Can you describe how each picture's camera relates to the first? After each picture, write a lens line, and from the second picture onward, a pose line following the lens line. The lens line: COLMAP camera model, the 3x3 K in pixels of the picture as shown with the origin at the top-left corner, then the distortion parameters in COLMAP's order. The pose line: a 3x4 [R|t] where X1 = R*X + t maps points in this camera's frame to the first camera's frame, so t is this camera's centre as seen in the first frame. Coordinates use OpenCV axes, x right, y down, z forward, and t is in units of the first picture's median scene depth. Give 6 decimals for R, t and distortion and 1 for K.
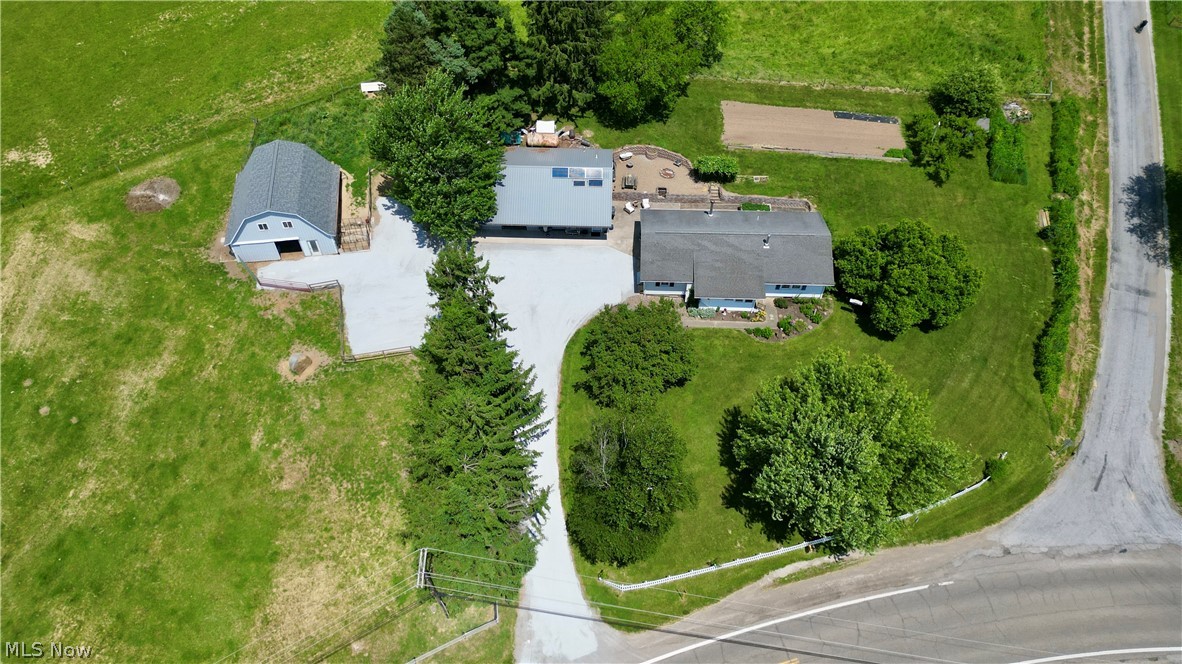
lens RADIAL K [[824.8, 0, 591.0], [0, 824.8, 332.0], [0, 0, 1]] dist [0.063762, -0.059863]
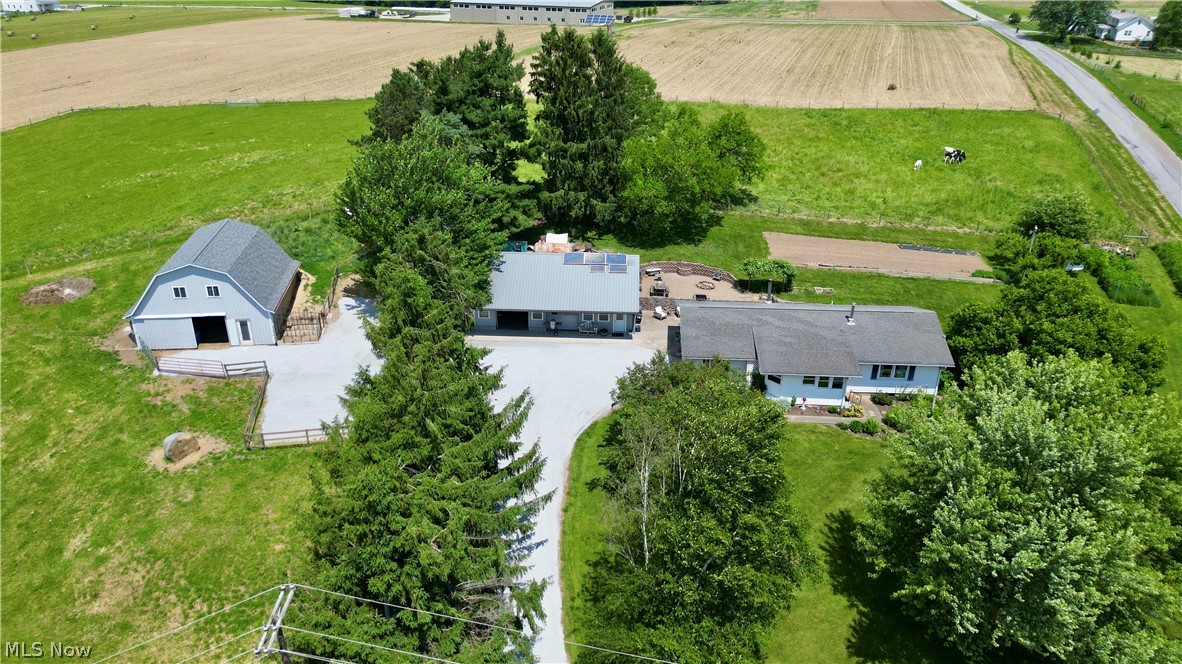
lens RADIAL K [[824.8, 0, 591.0], [0, 824.8, 332.0], [0, 0, 1]] dist [0.063762, -0.059863]
pose [[0.999907, 0.008572, -0.010605, -0.012332], [-0.012414, 0.894028, -0.447840, 0.239262], [0.005642, 0.447930, 0.894051, 0.339711]]
